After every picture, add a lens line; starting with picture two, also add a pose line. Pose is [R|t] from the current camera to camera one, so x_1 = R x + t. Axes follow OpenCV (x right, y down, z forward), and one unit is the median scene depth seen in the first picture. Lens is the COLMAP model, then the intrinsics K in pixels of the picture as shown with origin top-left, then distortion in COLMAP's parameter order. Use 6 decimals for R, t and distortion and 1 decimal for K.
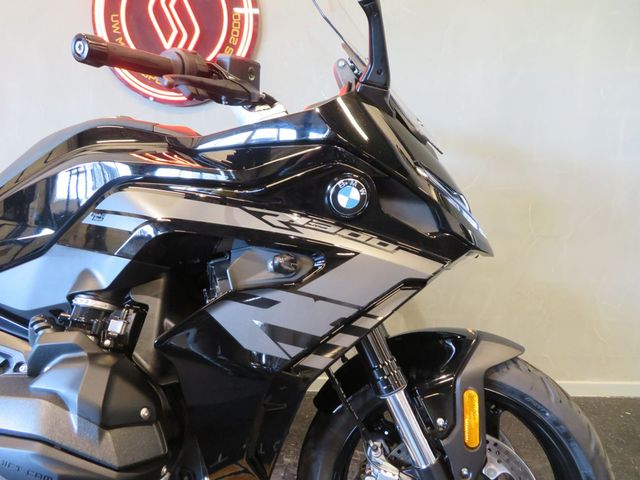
lens RADIAL K [[458.2, 0, 318.5], [0, 458.2, 240.4], [0, 0, 1]] dist [-0.010092, 0.003103]
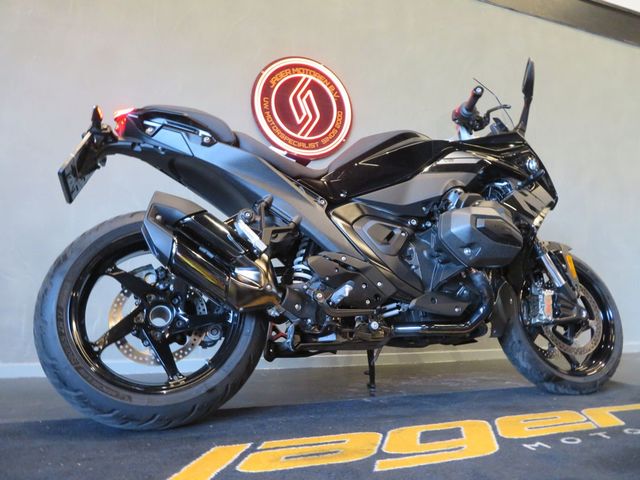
lens RADIAL K [[458.2, 0, 322.7], [0, 458.2, 242.6], [0, 0, 1]] dist [-0.010092, 0.003103]
pose [[0.913718, 0.061916, 0.401604, -1.933949], [0.062041, 0.955479, -0.288462, 0.950407], [-0.401585, 0.288489, 0.869197, -0.605475]]
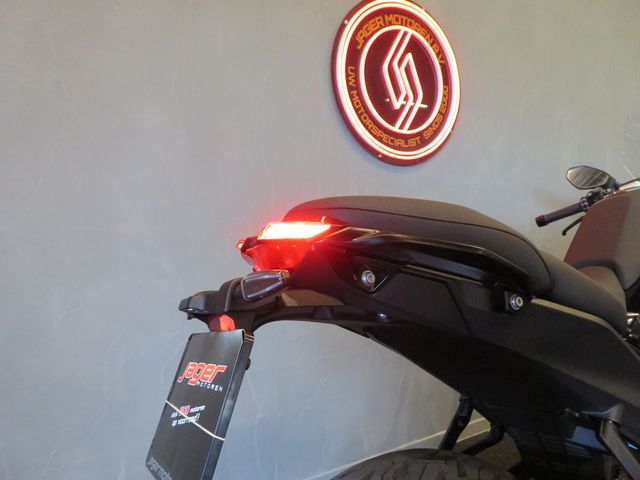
lens RADIAL K [[458.2, 0, 318.8], [0, 458.2, 241.0], [0, 0, 1]] dist [-0.010092, 0.003103]
pose [[0.836545, -0.037603, 0.546606, -2.319858], [0.109432, 0.989008, -0.099440, -0.120989], [-0.536858, 0.143002, 0.831465, 0.683256]]
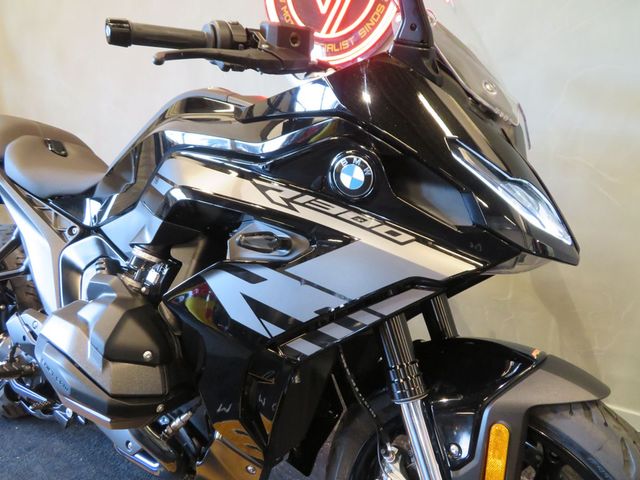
lens RADIAL K [[458.2, 0, 316.9], [0, 458.2, 239.1], [0, 0, 1]] dist [-0.010092, 0.003103]
pose [[0.879470, 0.124631, -0.459347, 0.414770], [-0.086602, 0.990900, 0.103044, -0.057549], [0.468009, -0.050844, 0.882260, 0.167967]]
